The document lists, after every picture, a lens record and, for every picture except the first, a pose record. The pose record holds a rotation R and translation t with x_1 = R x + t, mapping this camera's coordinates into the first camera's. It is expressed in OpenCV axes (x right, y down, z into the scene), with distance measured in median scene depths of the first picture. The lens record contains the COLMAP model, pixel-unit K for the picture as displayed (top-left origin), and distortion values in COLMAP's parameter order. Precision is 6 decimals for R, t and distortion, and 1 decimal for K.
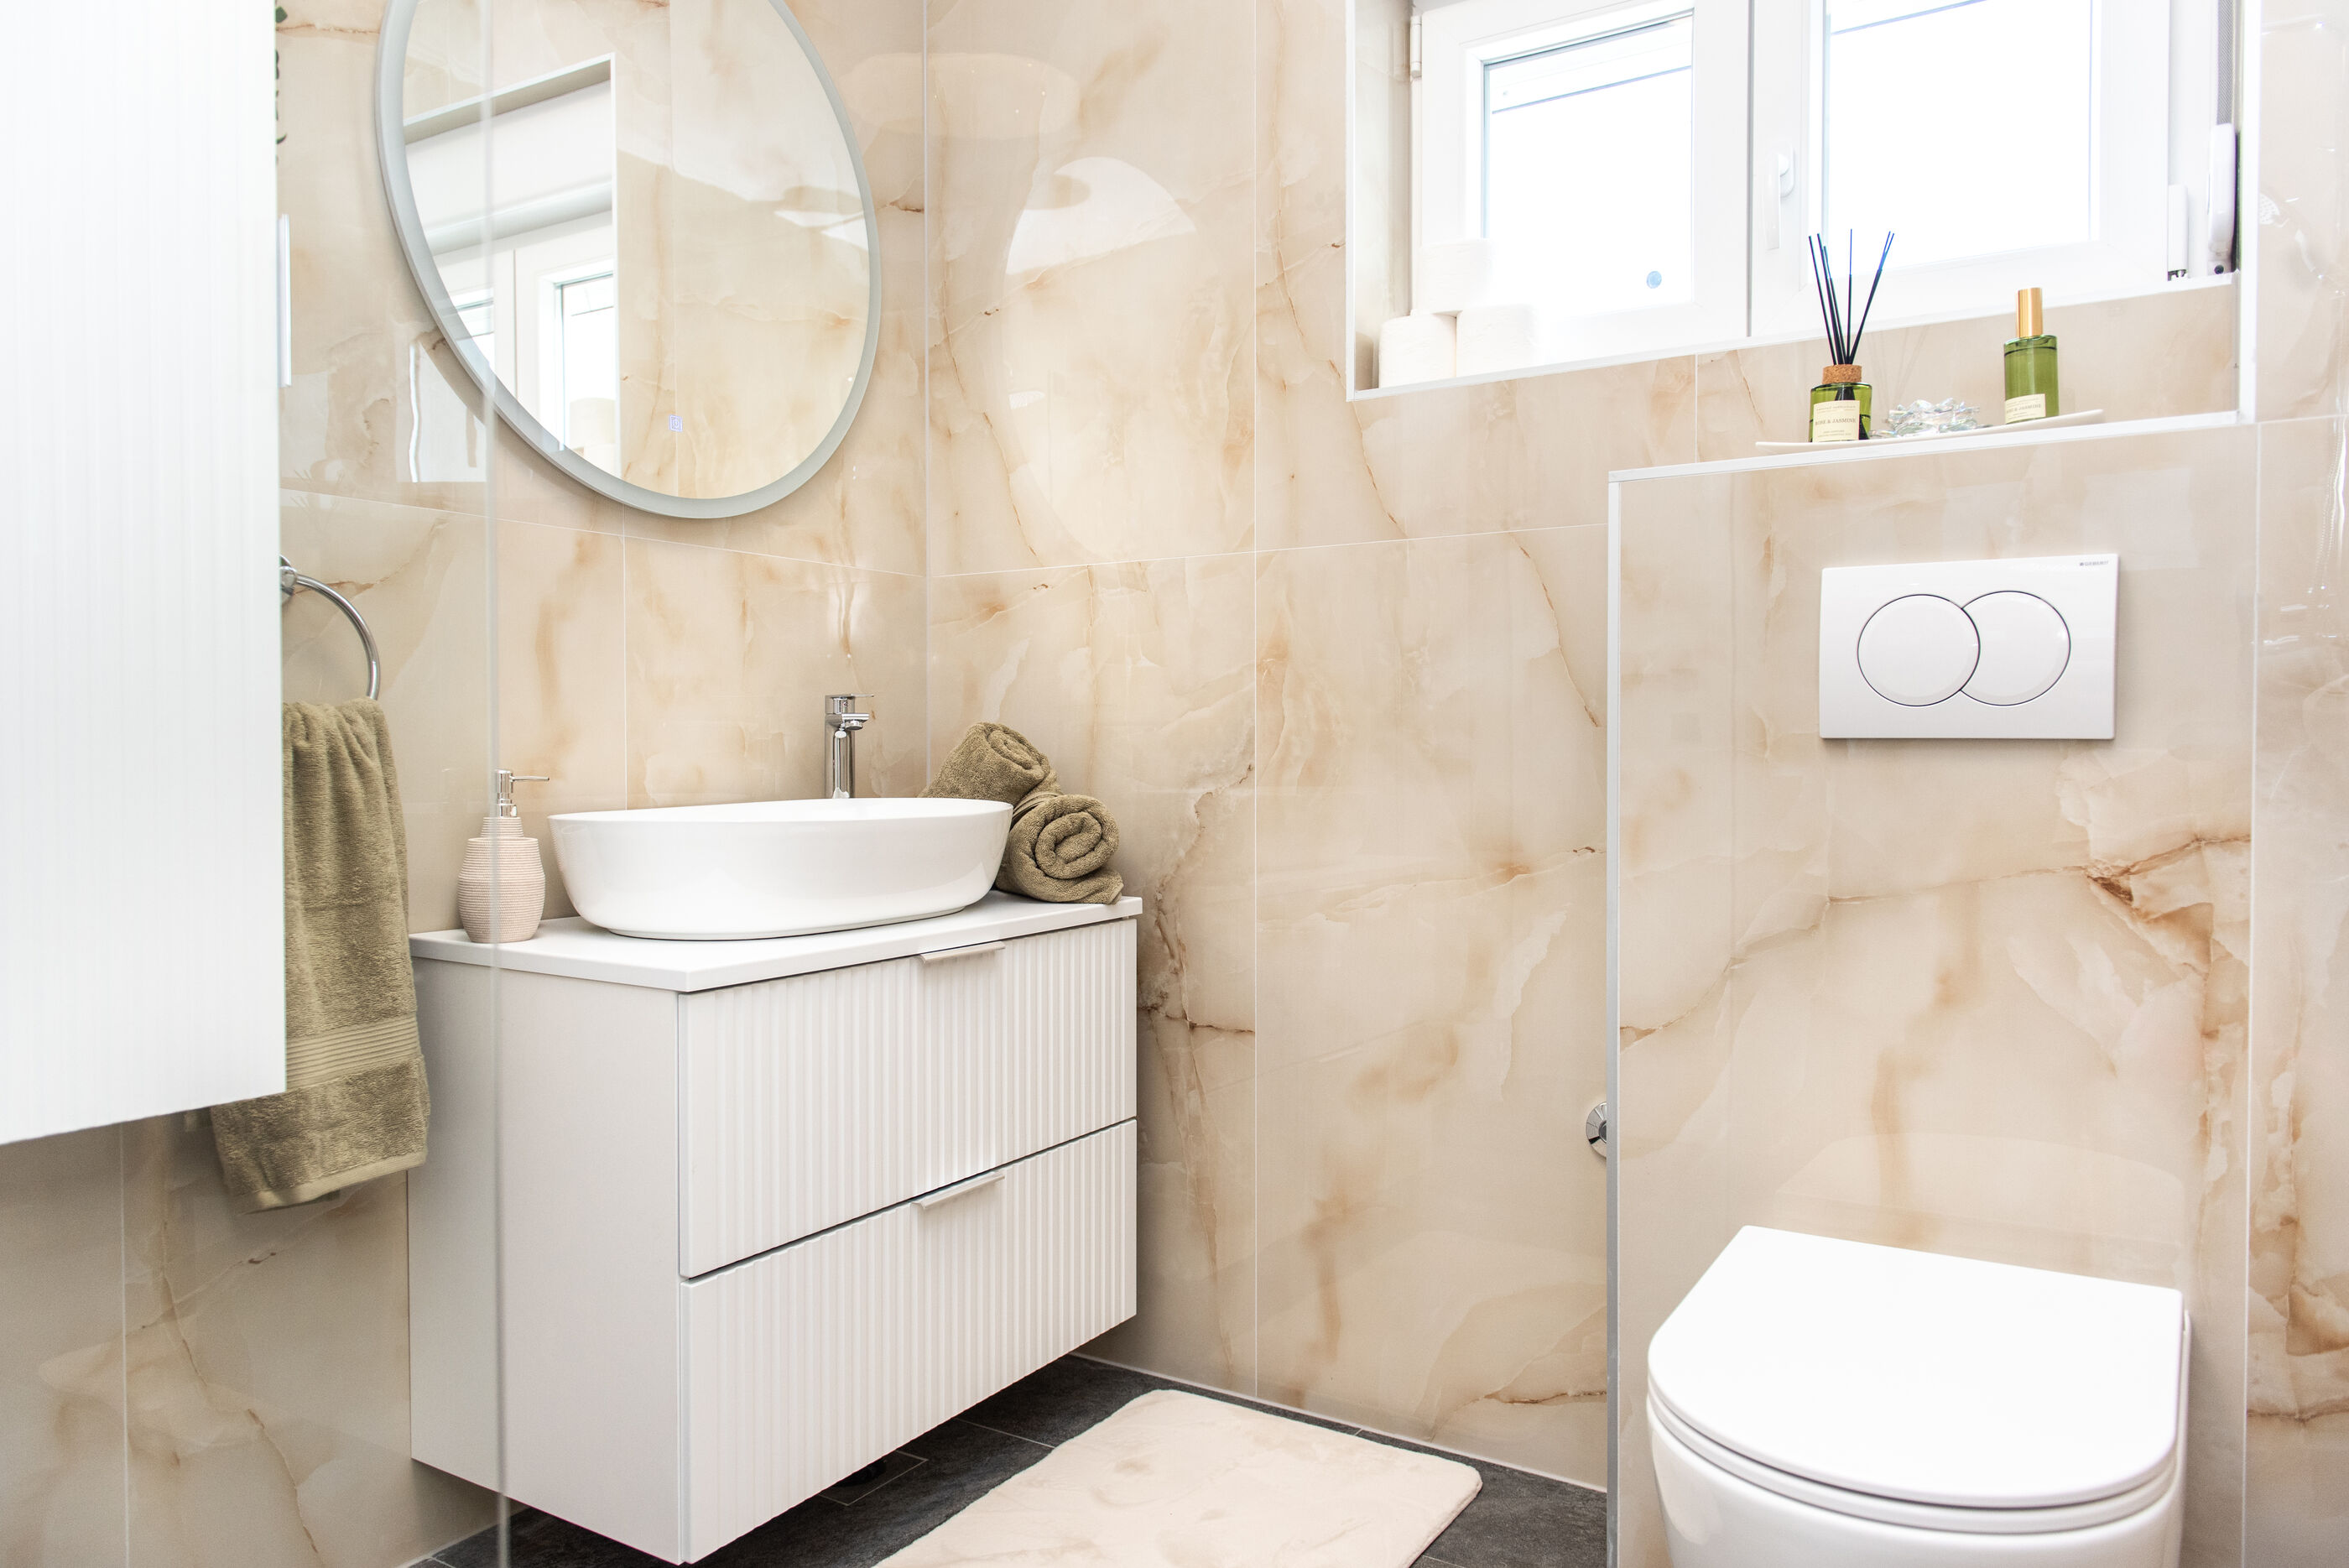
lens RADIAL K [[1590.1, 0, 1176.7], [0, 1590.1, 779.1], [0, 0, 1]] dist [-0.002603, 0.001285]
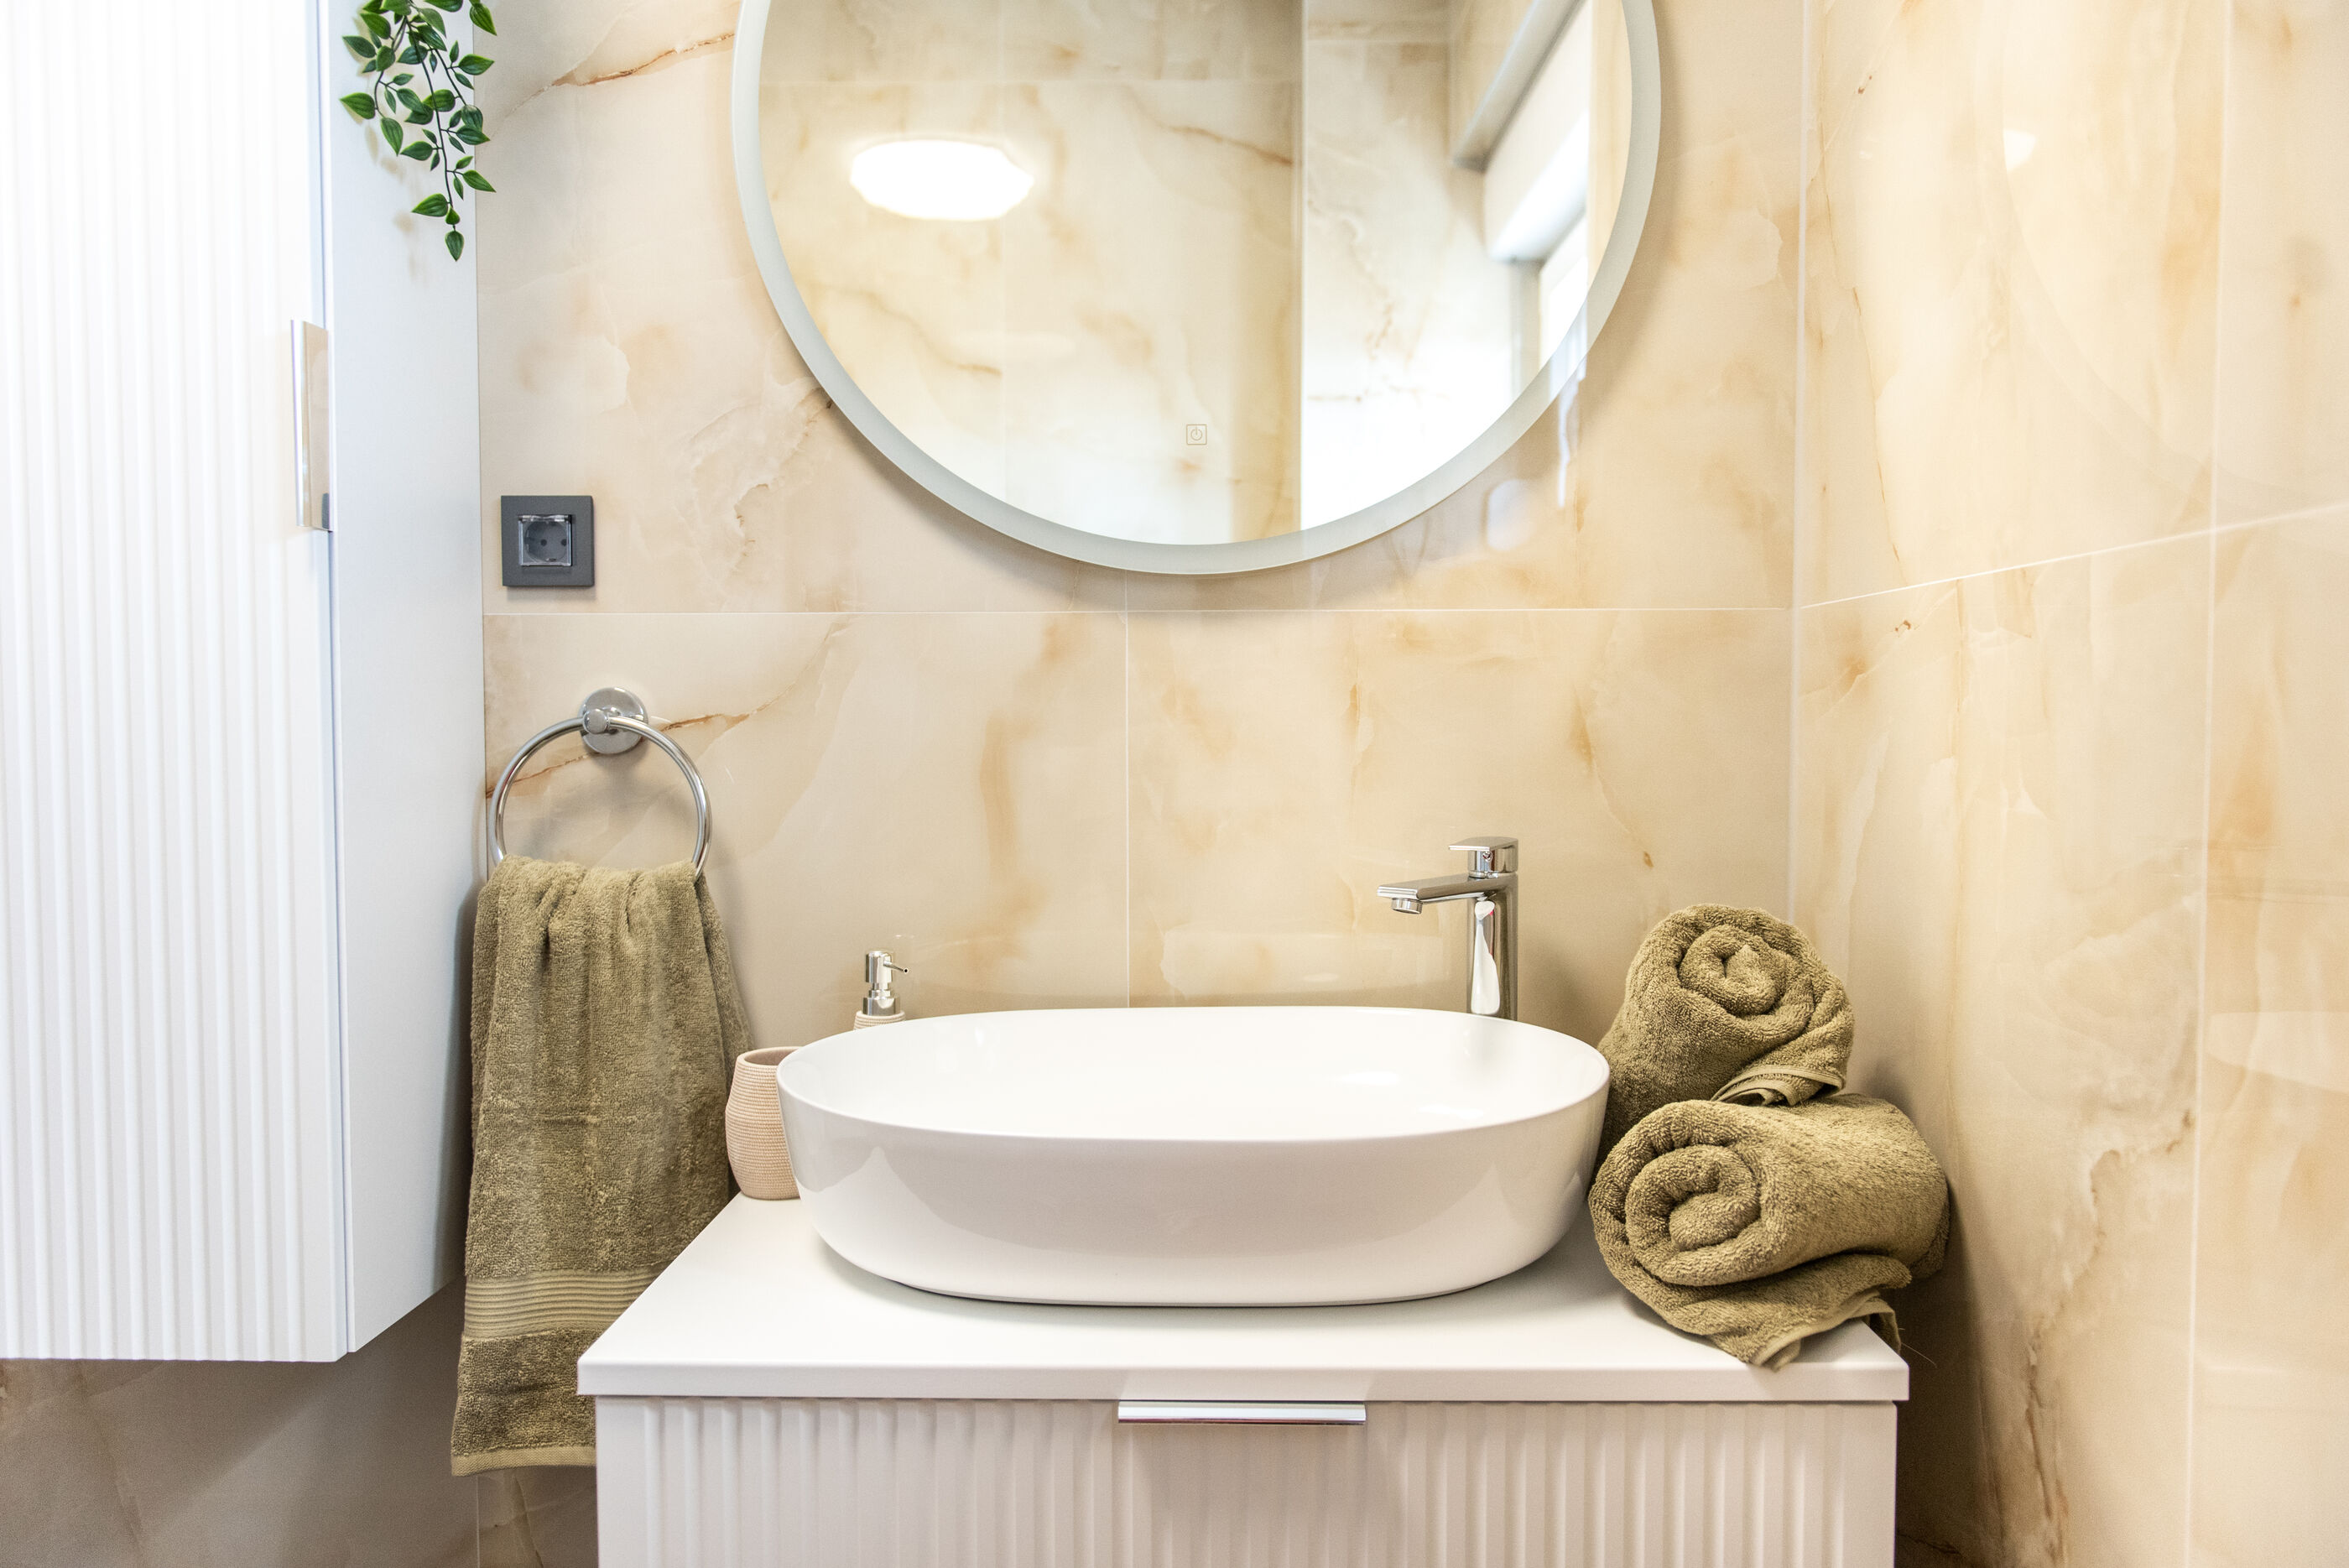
lens RADIAL K [[1590.1, 0, 1173.7], [0, 1590.1, 782.1], [0, 0, 1]] dist [-0.002603, 0.001285]
pose [[0.500235, 0.037302, -0.865086, 0.253222], [-0.015951, 0.999299, 0.033866, -0.097333], [0.865743, -0.003142, 0.500480, 0.635445]]
